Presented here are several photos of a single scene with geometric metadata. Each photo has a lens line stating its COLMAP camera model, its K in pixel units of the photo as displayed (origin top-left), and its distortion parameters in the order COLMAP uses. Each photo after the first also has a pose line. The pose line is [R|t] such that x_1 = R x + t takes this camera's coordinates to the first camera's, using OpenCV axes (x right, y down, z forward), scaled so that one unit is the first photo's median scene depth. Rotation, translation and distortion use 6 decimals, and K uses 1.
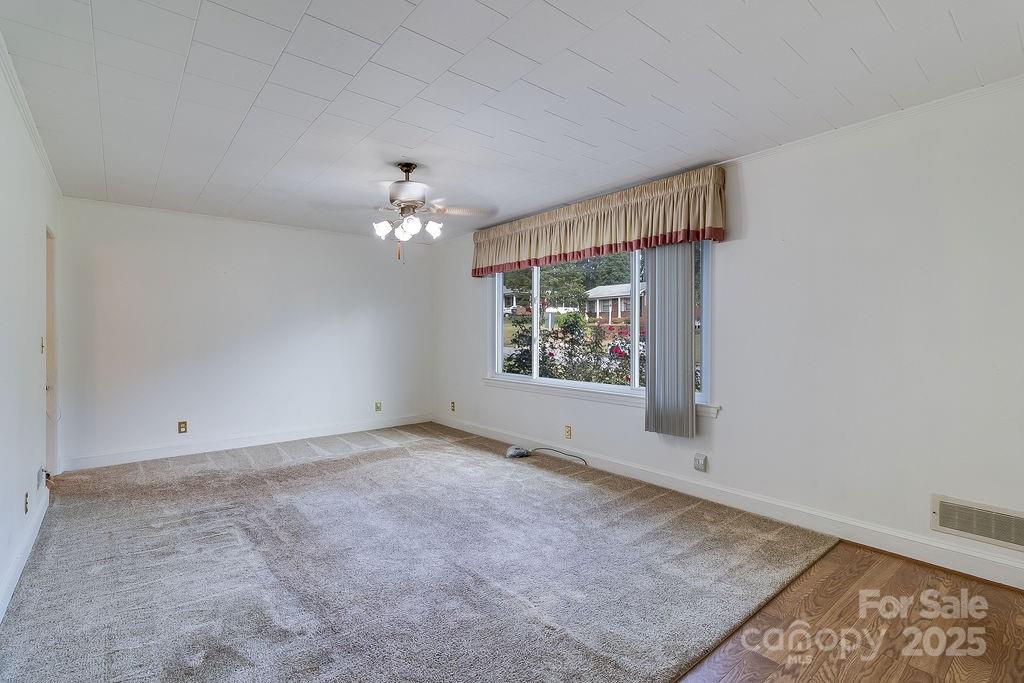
lens RADIAL K [[482.3, 0, 511.9], [0, 482.3, 335.3], [0, 0, 1]] dist [0.002043, 0.000838]
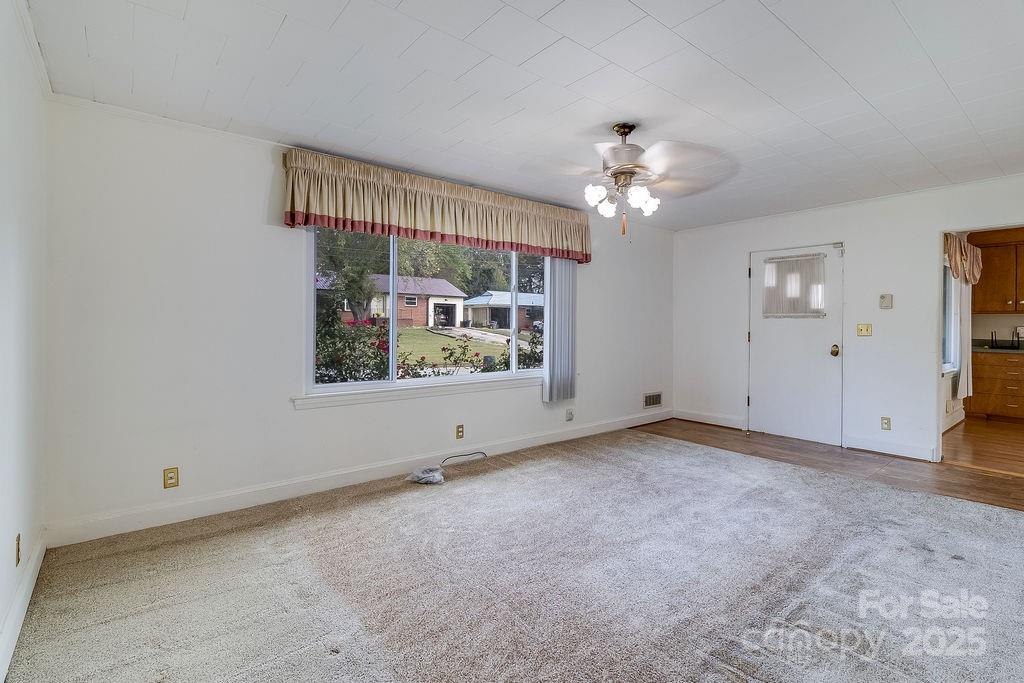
lens RADIAL K [[482.3, 0, 506.2], [0, 482.3, 336.5], [0, 0, 1]] dist [0.002043, 0.000838]
pose [[0.005357, -0.012301, 0.999910, -0.863893], [0.008339, 0.999890, 0.012256, 0.009285], [-0.999951, 0.008272, 0.005459, 0.982315]]
